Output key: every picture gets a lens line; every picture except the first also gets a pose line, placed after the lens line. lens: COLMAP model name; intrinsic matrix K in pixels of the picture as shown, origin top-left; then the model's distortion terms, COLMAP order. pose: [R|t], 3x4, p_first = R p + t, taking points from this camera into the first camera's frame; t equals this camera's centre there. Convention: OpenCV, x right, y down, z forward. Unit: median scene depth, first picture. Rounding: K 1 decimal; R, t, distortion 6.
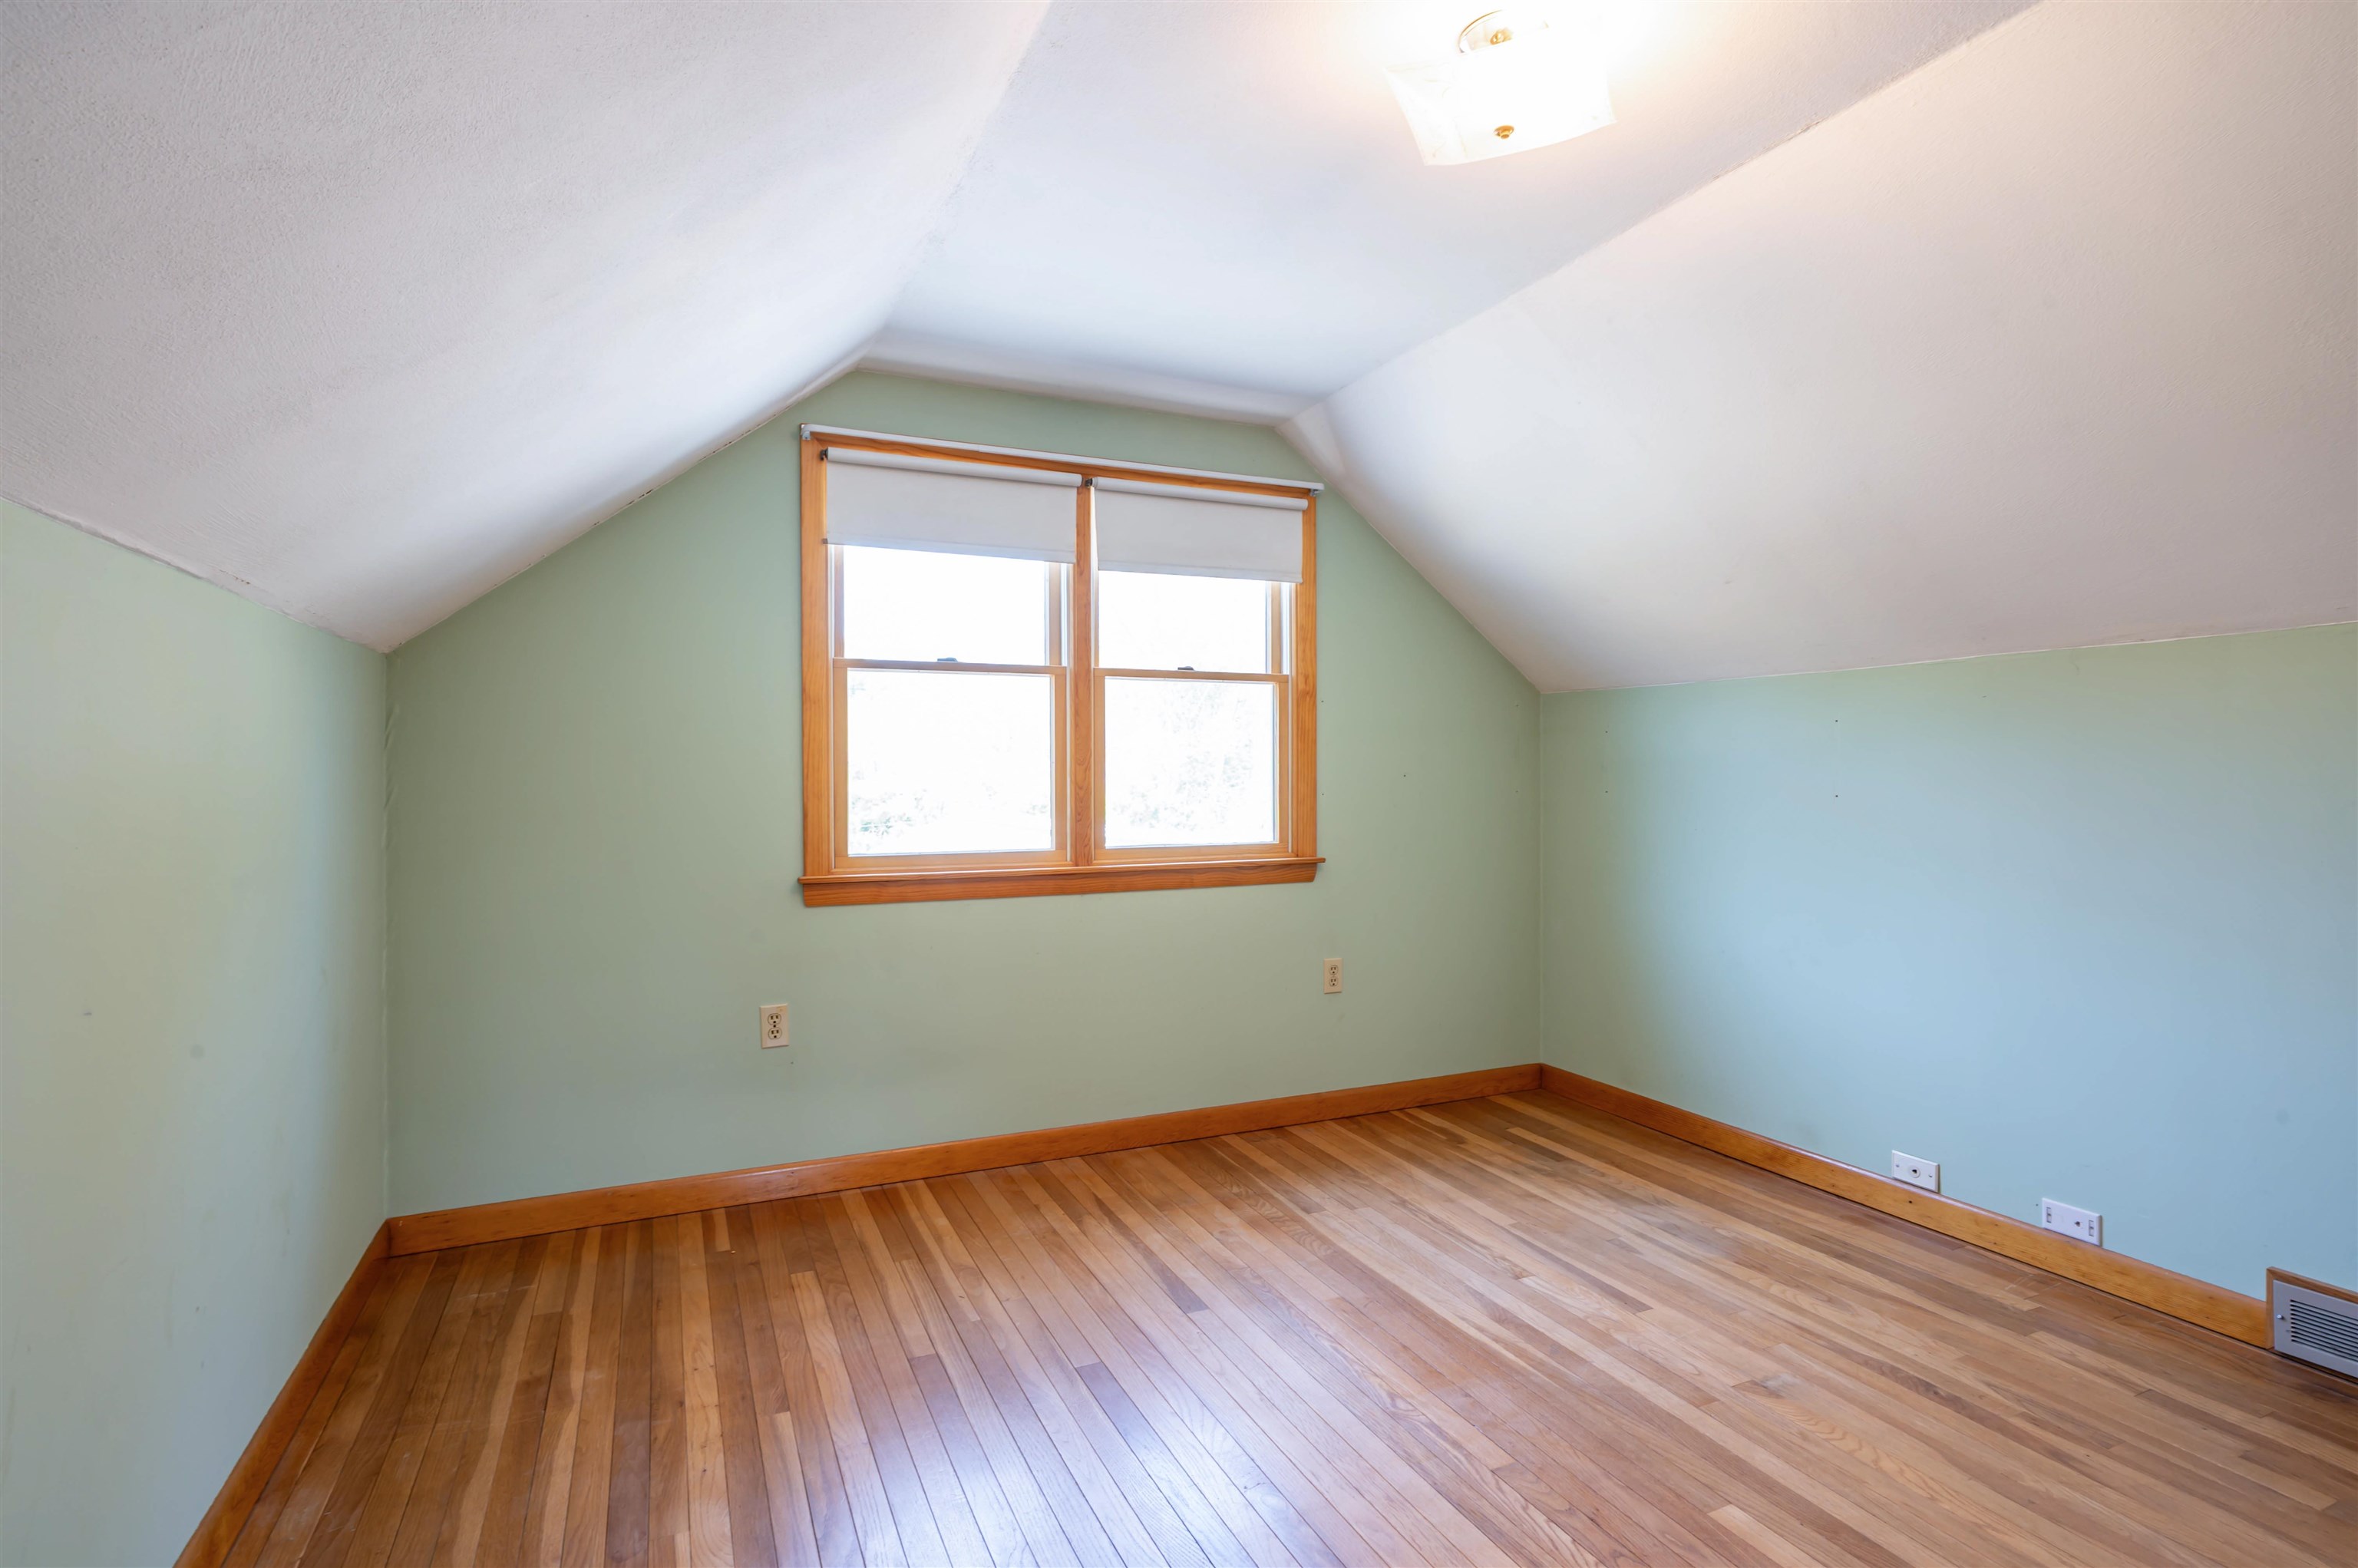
lens RADIAL K [[1132.6, 0, 1171.1], [0, 1132.6, 769.7], [0, 0, 1]] dist [0.000286, 0.000658]
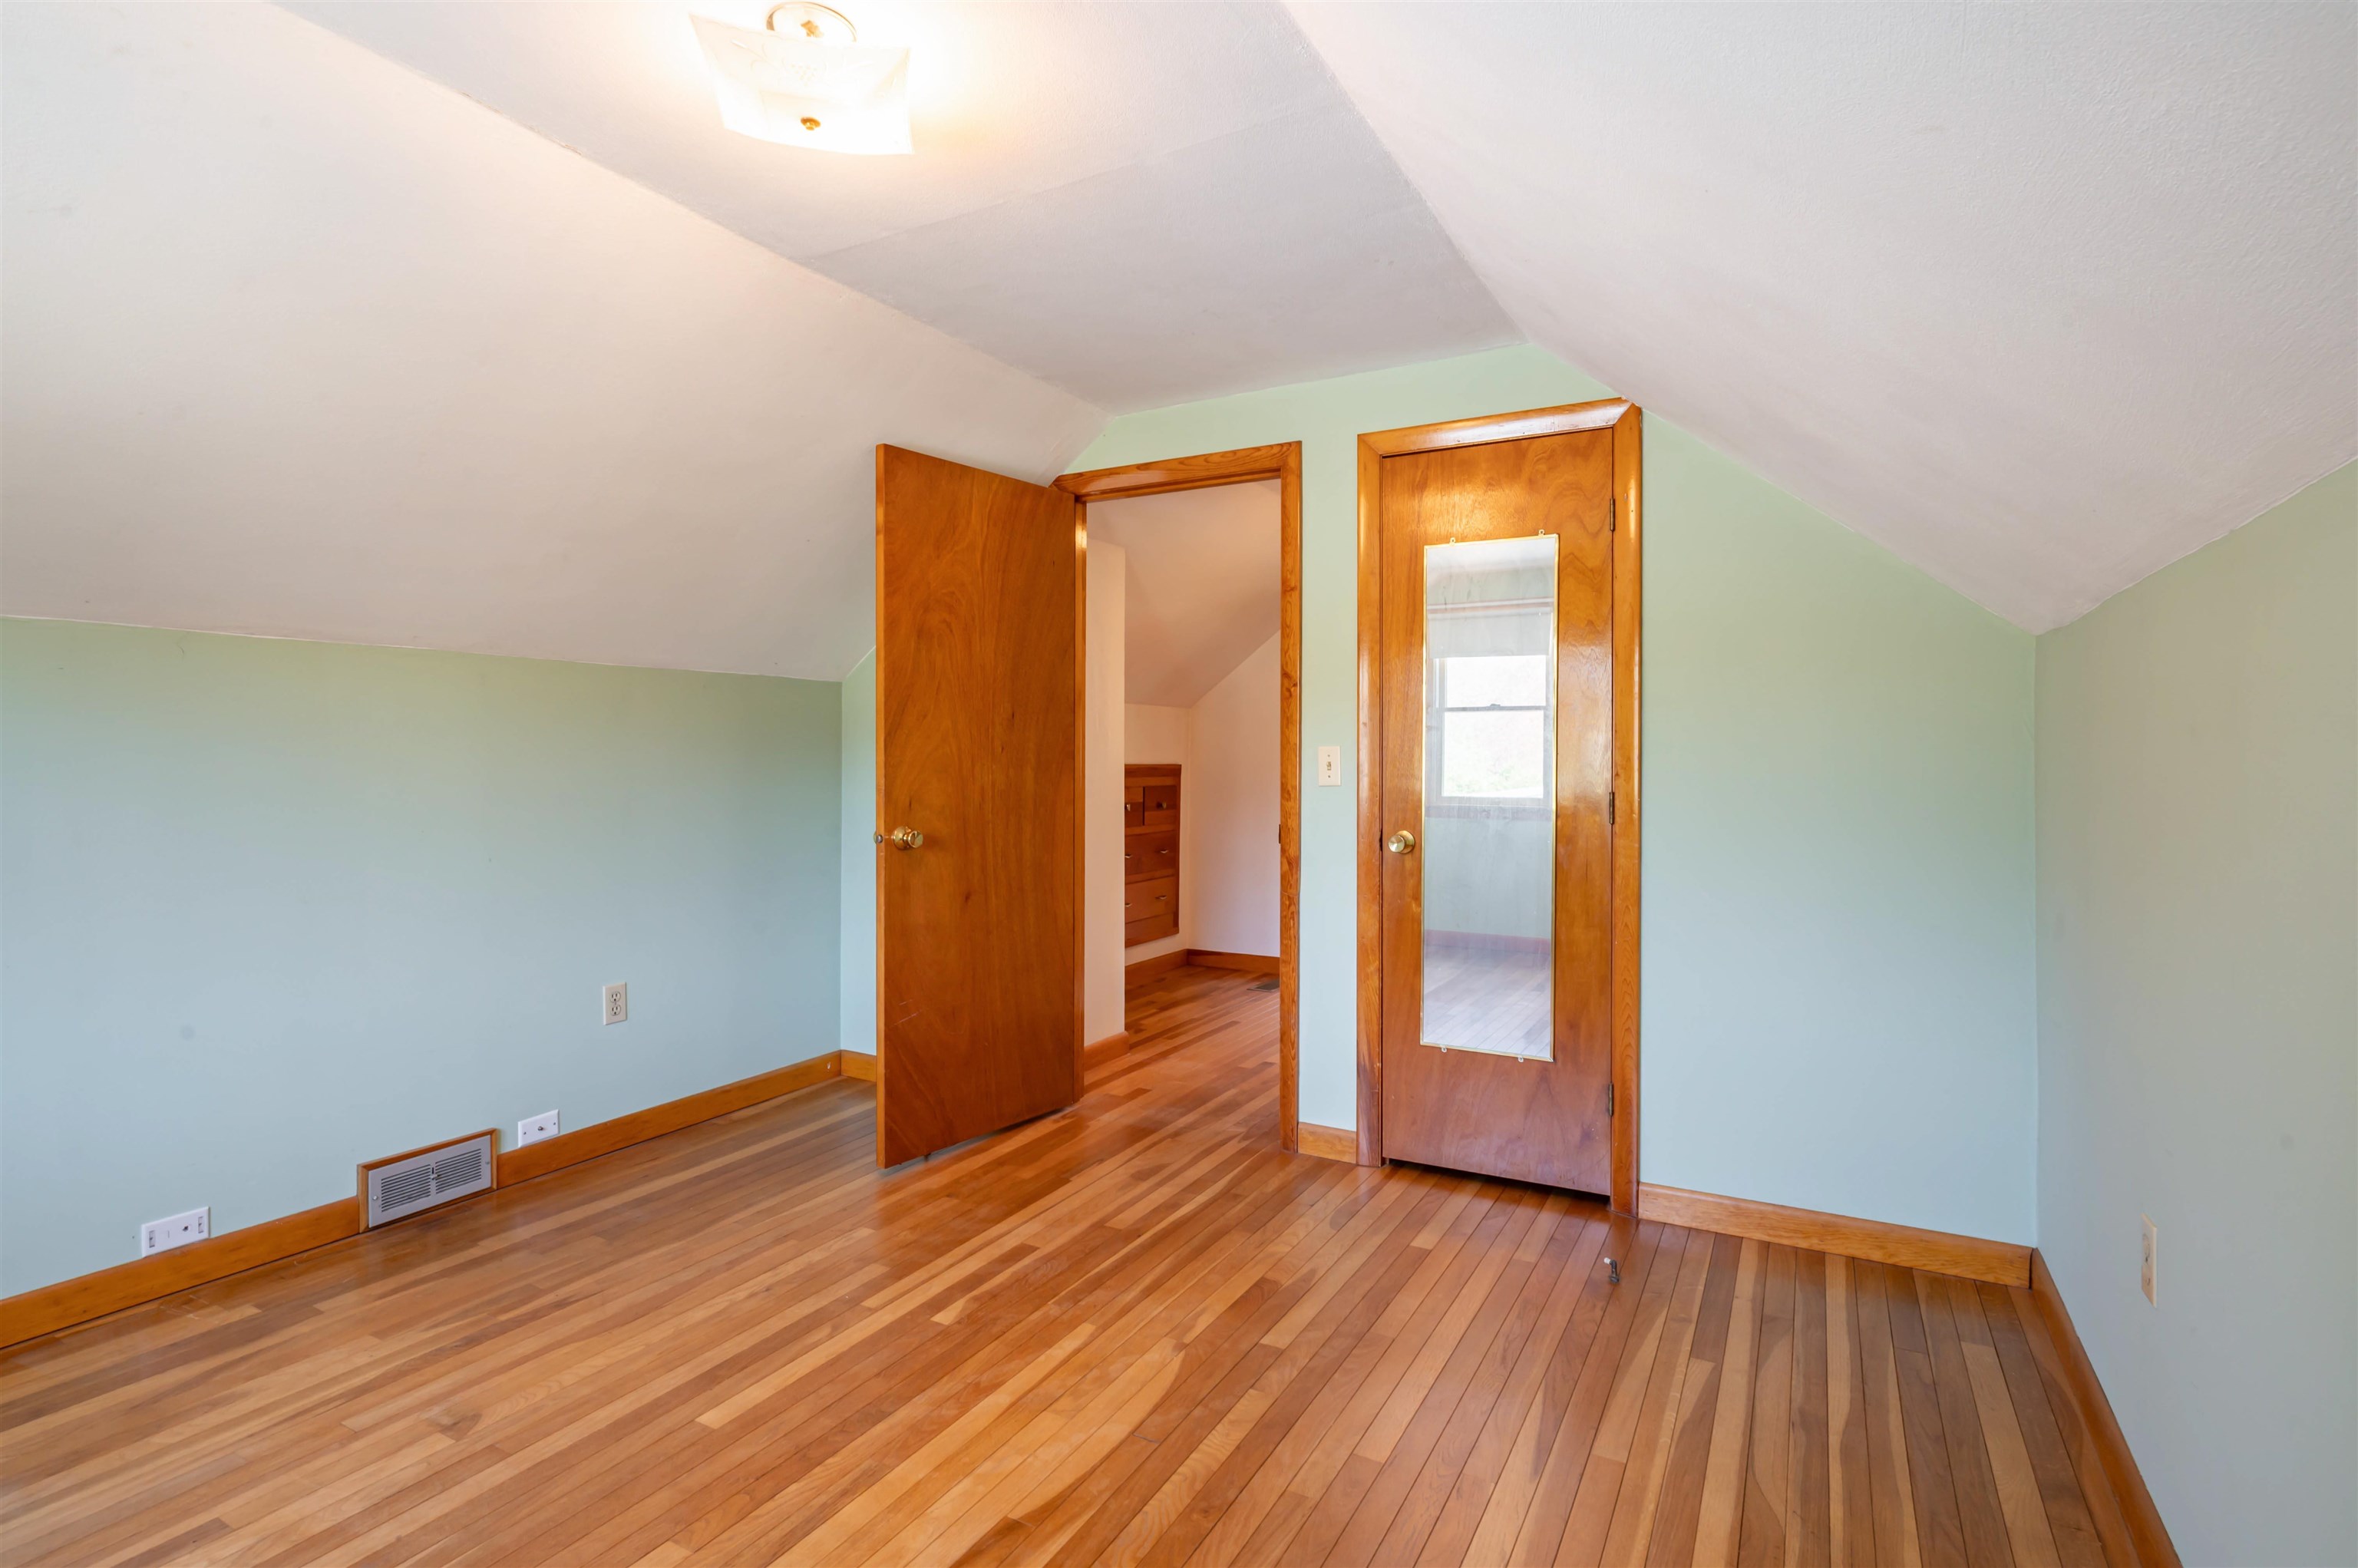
lens RADIAL K [[1132.6, 0, 1171.1], [0, 1132.6, 769.7], [0, 0, 1]] dist [0.000286, 0.000658]
pose [[-0.584010, -0.002565, 0.811742, -0.535042], [-0.000305, 0.999996, 0.002941, 0.010056], [-0.811746, 0.001470, -0.584008, 1.014455]]
